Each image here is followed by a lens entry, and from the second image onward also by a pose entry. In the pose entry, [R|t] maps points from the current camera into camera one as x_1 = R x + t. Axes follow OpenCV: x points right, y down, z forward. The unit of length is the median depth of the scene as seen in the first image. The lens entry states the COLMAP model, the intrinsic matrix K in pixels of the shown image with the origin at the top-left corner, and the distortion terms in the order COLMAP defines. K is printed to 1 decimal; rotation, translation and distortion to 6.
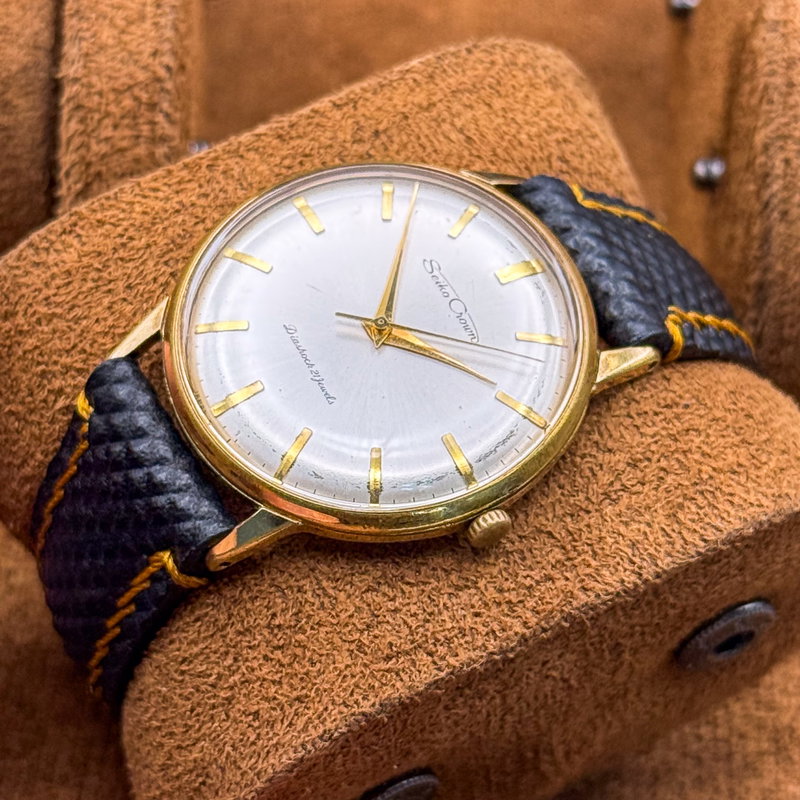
lens RADIAL K [[2770.1, 0, 400.0], [0, 2770.1, 400.0], [0, 0, 1]] dist [0.071081, -1.329057]
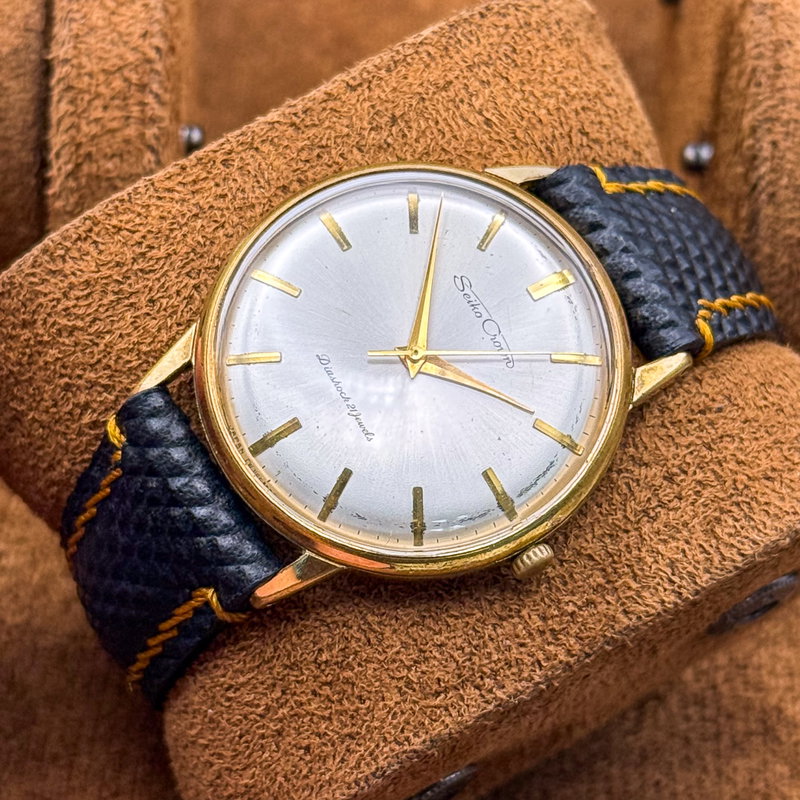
lens RADIAL K [[2770.1, 0, 400.0], [0, 2770.1, 400.0], [0, 0, 1]] dist [0.071081, -1.329057]
pose [[0.998468, -0.036965, 0.041182, -0.053962], [0.027941, 0.979109, 0.201406, -0.211046], [-0.047767, -0.199947, 0.978642, 0.028884]]
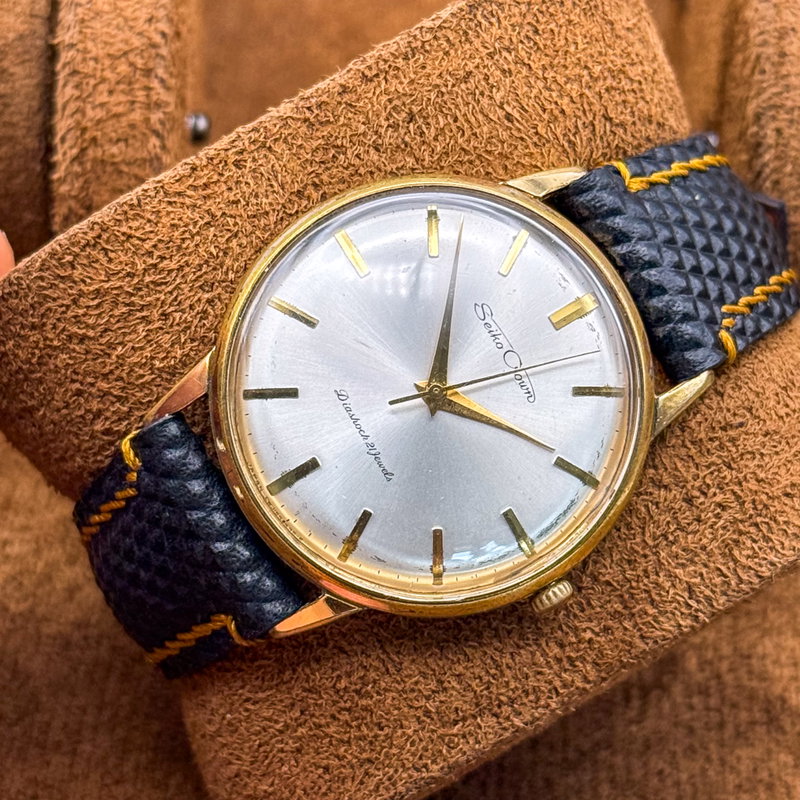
lens RADIAL K [[2770.1, 0, 400.0], [0, 2770.1, 400.0], [0, 0, 1]] dist [0.071081, -1.329057]
pose [[0.997937, -0.044742, 0.046046, -0.064554], [0.021249, 0.906938, 0.420728, -0.435419], [-0.060586, -0.418881, 0.906018, 0.118381]]
